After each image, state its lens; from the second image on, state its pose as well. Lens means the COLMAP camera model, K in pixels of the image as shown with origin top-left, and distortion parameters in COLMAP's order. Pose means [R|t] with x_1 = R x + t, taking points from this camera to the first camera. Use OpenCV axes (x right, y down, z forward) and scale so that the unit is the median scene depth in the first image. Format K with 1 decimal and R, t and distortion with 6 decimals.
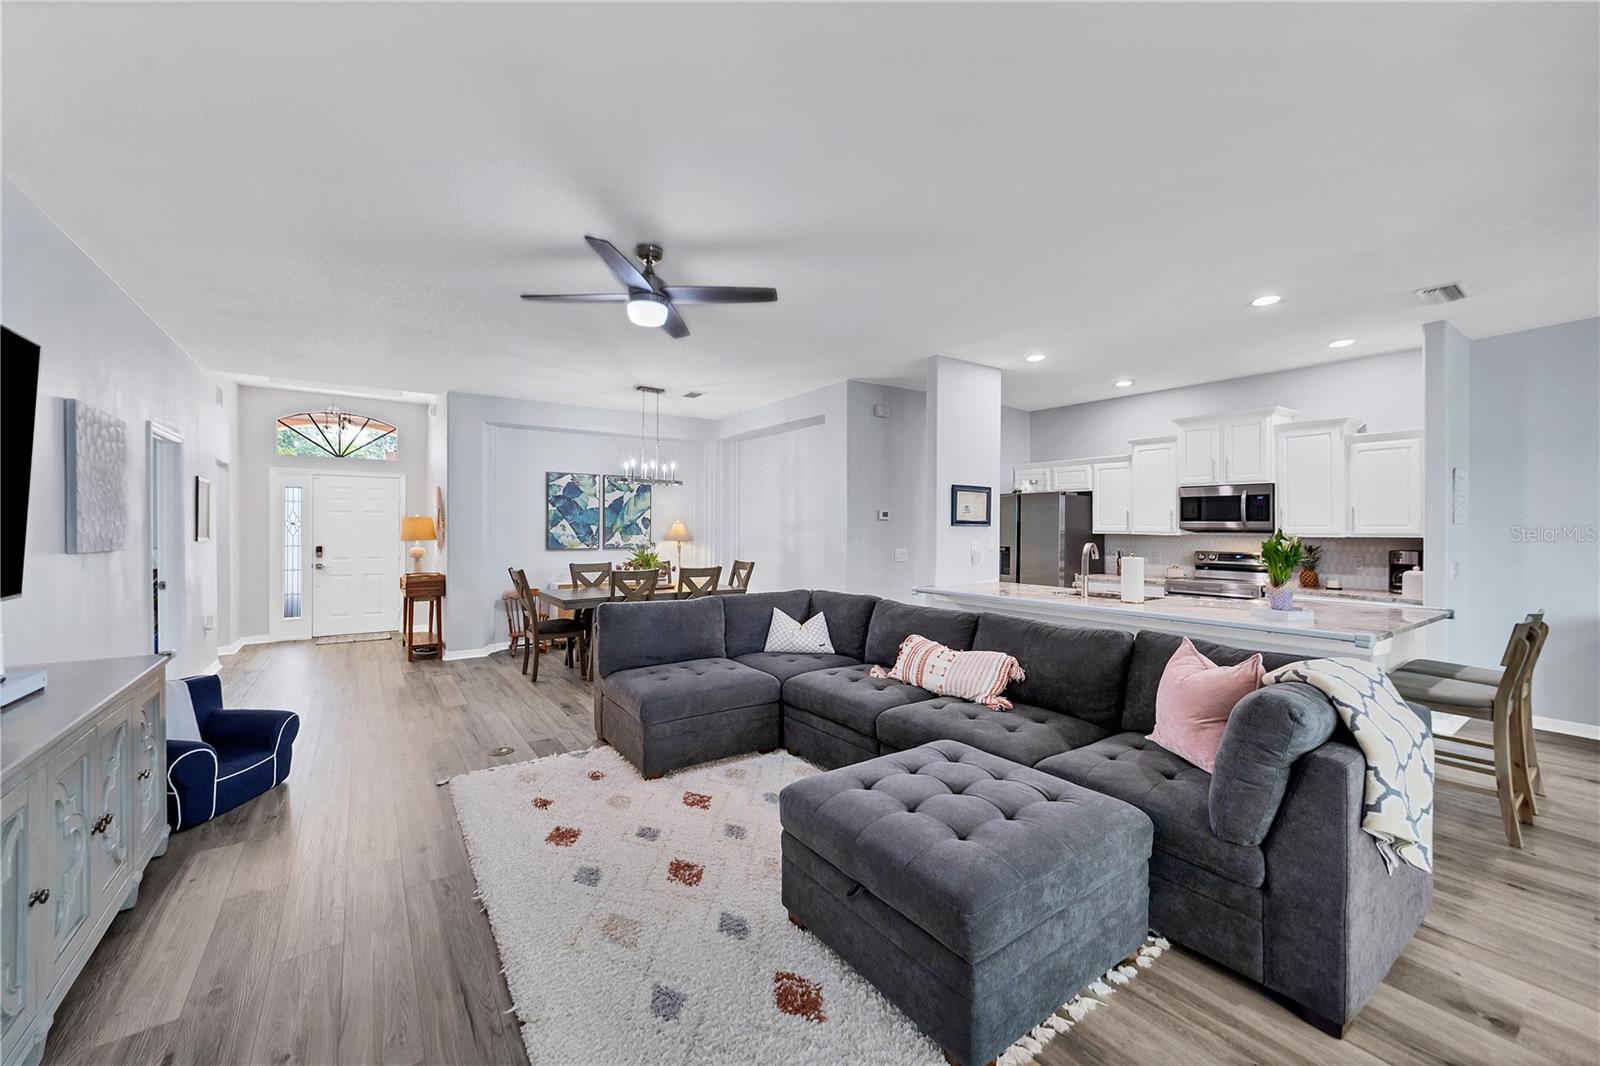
lens RADIAL K [[633.0, 0, 806.1], [0, 633.0, 526.7], [0, 0, 1]] dist [-0.002014, 0.000243]
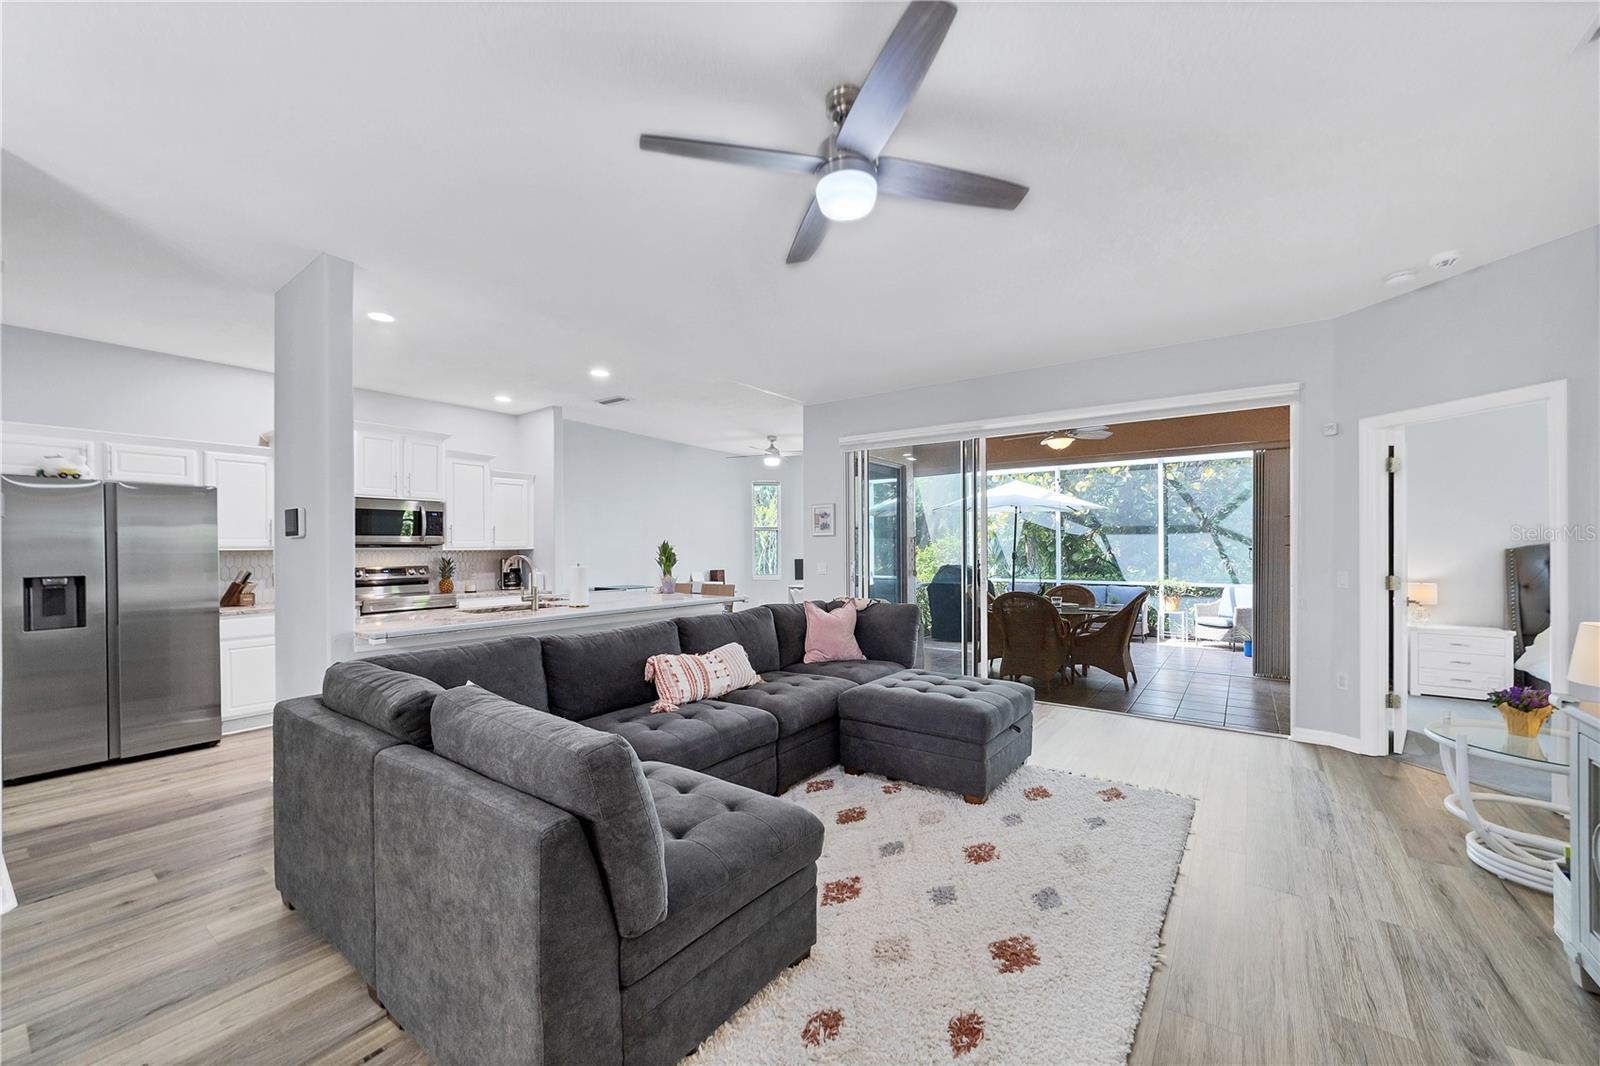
lens RADIAL K [[627.6, 0, 800.6], [0, 627.6, 545.0], [0, 0, 1]] dist [-0.018092, 0.010114]
pose [[-0.320183, 0.002903, 0.947351, -0.469599], [0.004661, 0.999988, -0.001489, 0.010612], [-0.947344, 0.003938, -0.320192, 0.696004]]
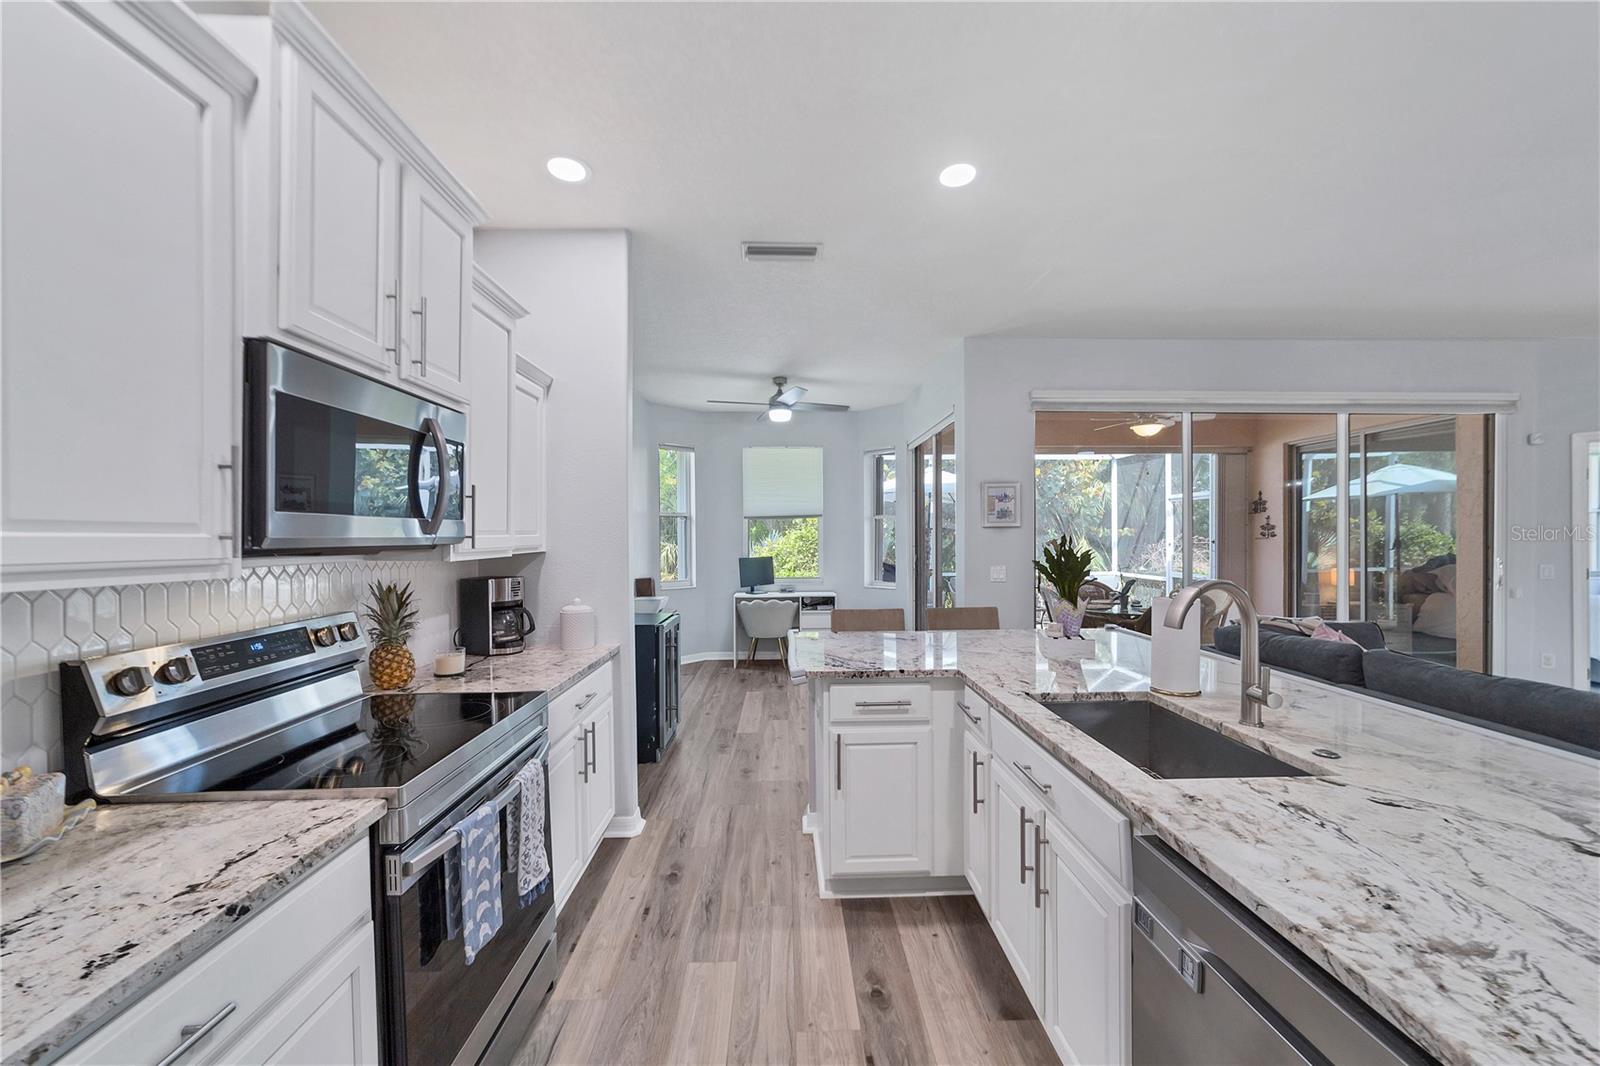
lens RADIAL K [[633.9, 0, 796.2], [0, 633.9, 537.2], [0, 0, 1]] dist [-0.000666, 0.000517]
pose [[-0.829892, -0.001751, 0.557921, 0.344145], [0.002124, 0.999978, 0.006297, -0.000404], [-0.557920, 0.006410, -0.829870, 1.101420]]
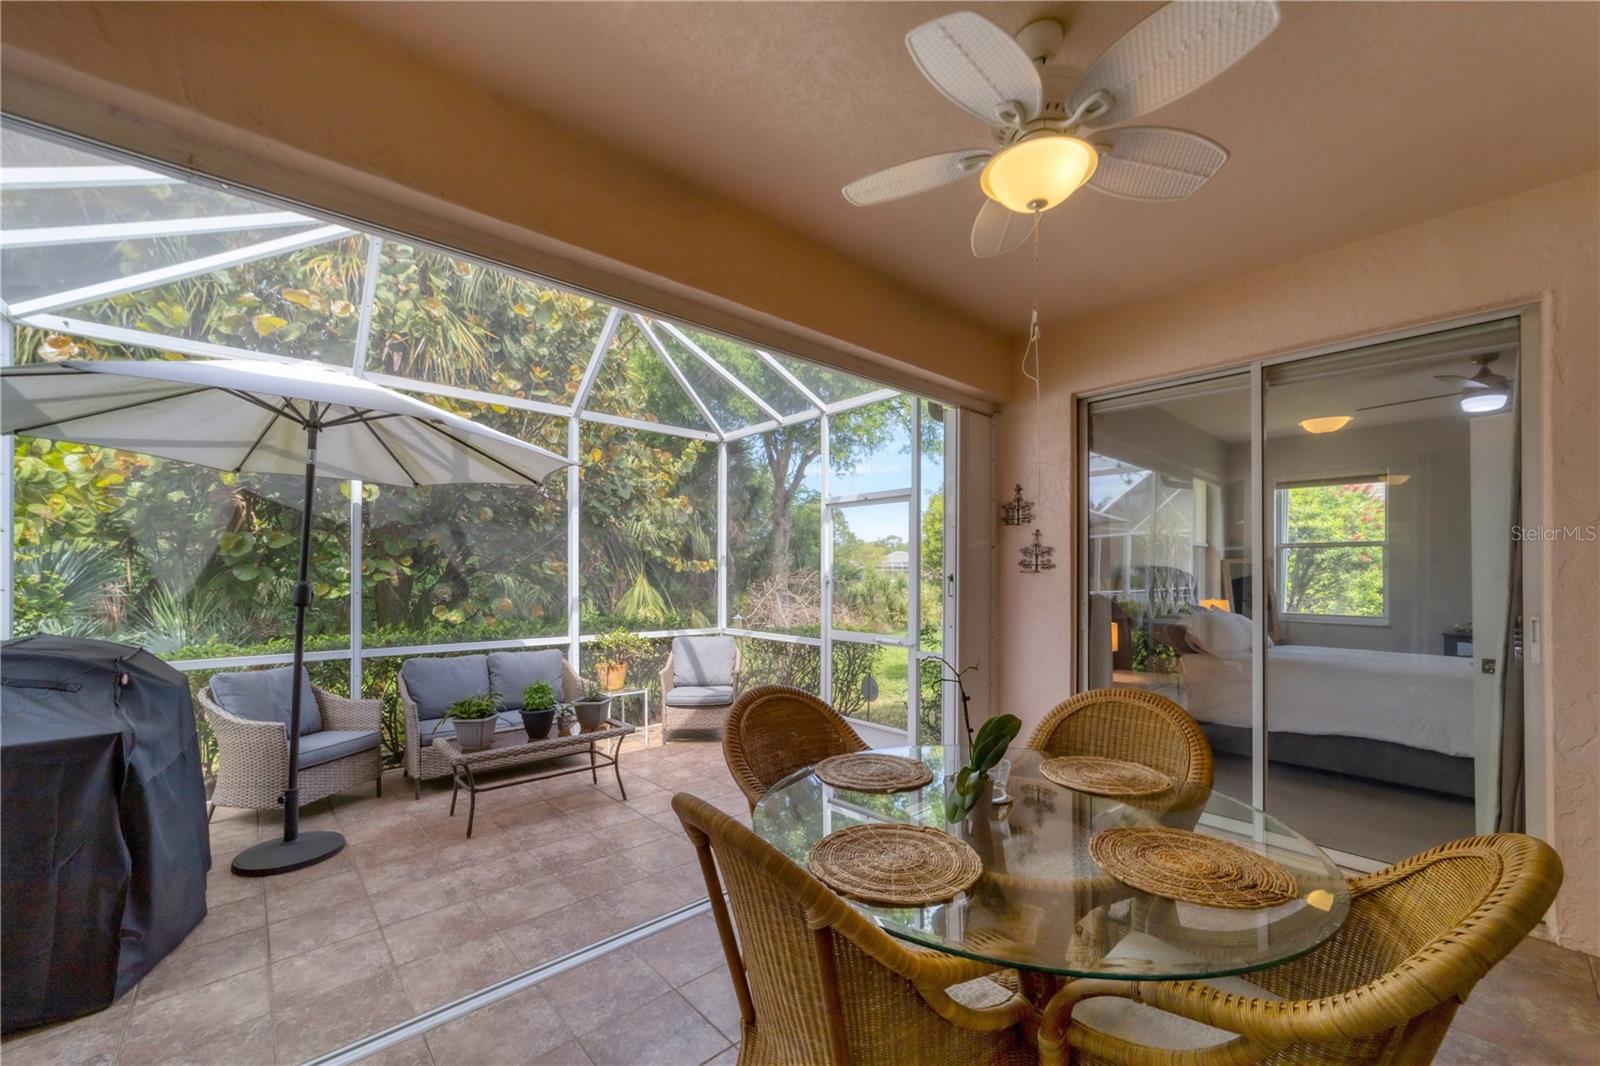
lens RADIAL K [[634.0, 0, 780.9], [0, 634.0, 560.5], [0, 0, 1]] dist [-0.015601, 0.000026]
pose [[-0.995750, -0.012190, -0.091282, 0.597555], [-0.010465, 0.999758, -0.019351, 0.015289], [0.091496, -0.018314, -0.995637, 0.187923]]
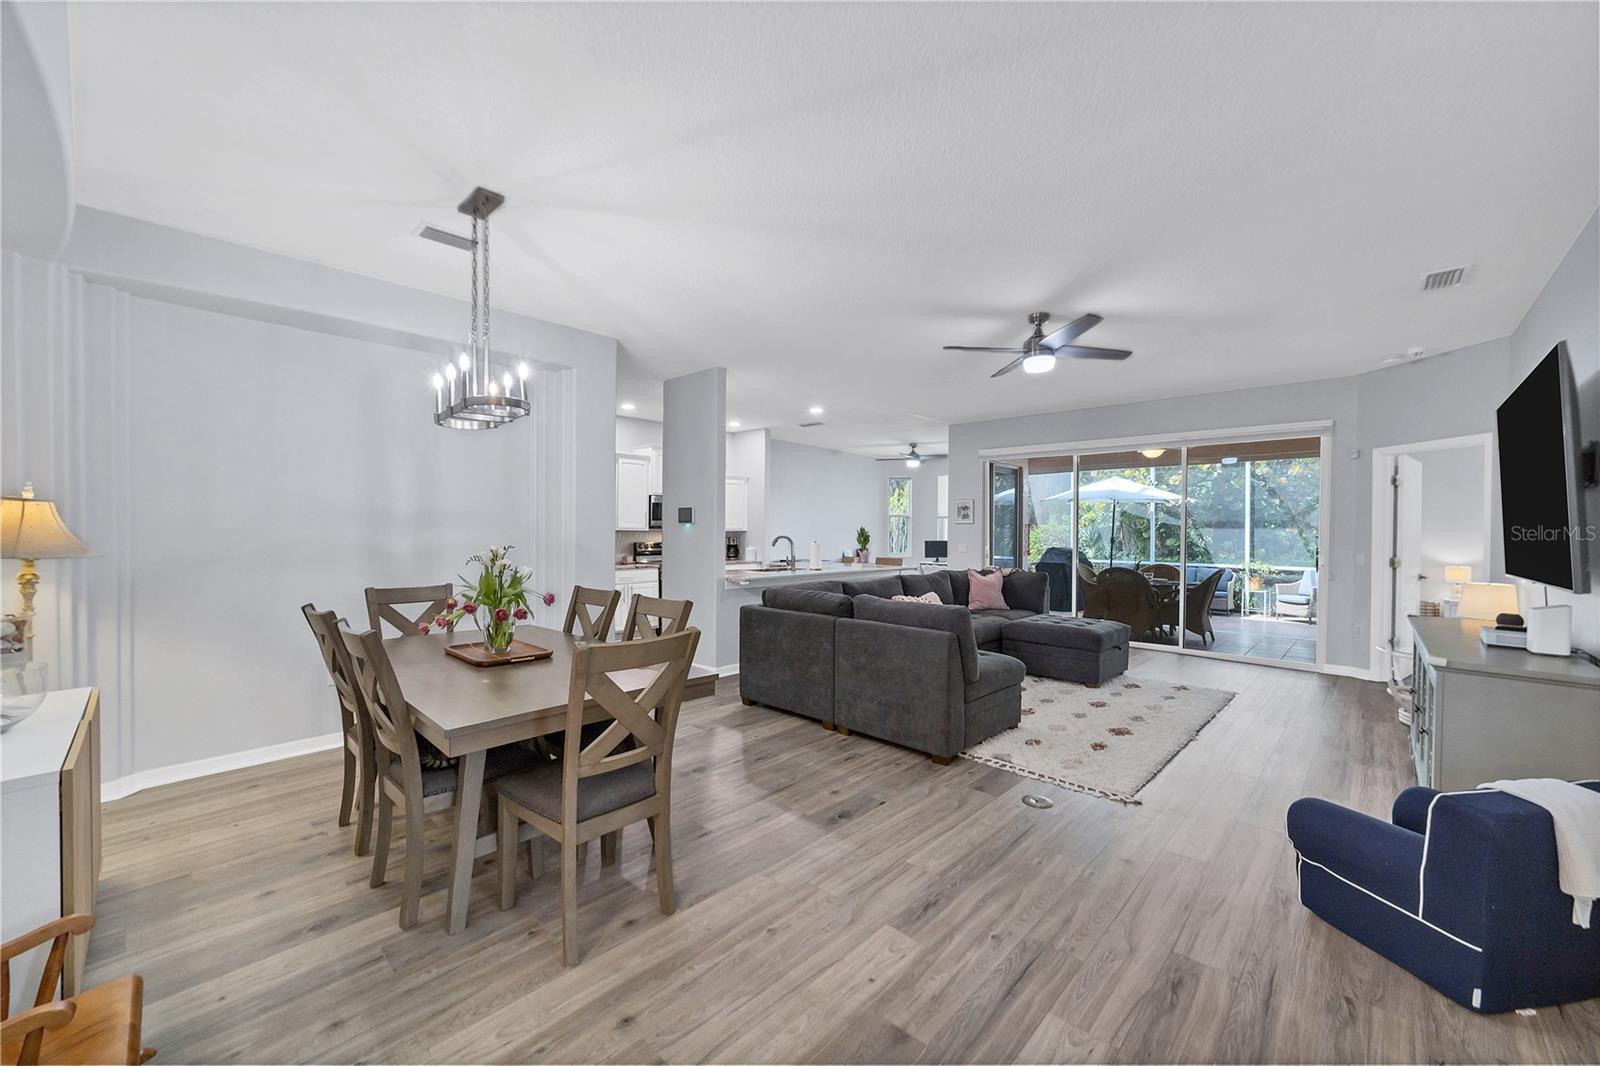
lens RADIAL K [[623.3, 0, 800.0], [0, 623.3, 533.0], [0, 0, 1]] dist [-0.009727, 0.000044]
pose [[-0.195095, -0.009363, 0.980740, -0.800801], [-0.006111, 0.999947, 0.008331, 0.005629], [-0.980765, -0.004368, -0.195142, 0.971176]]
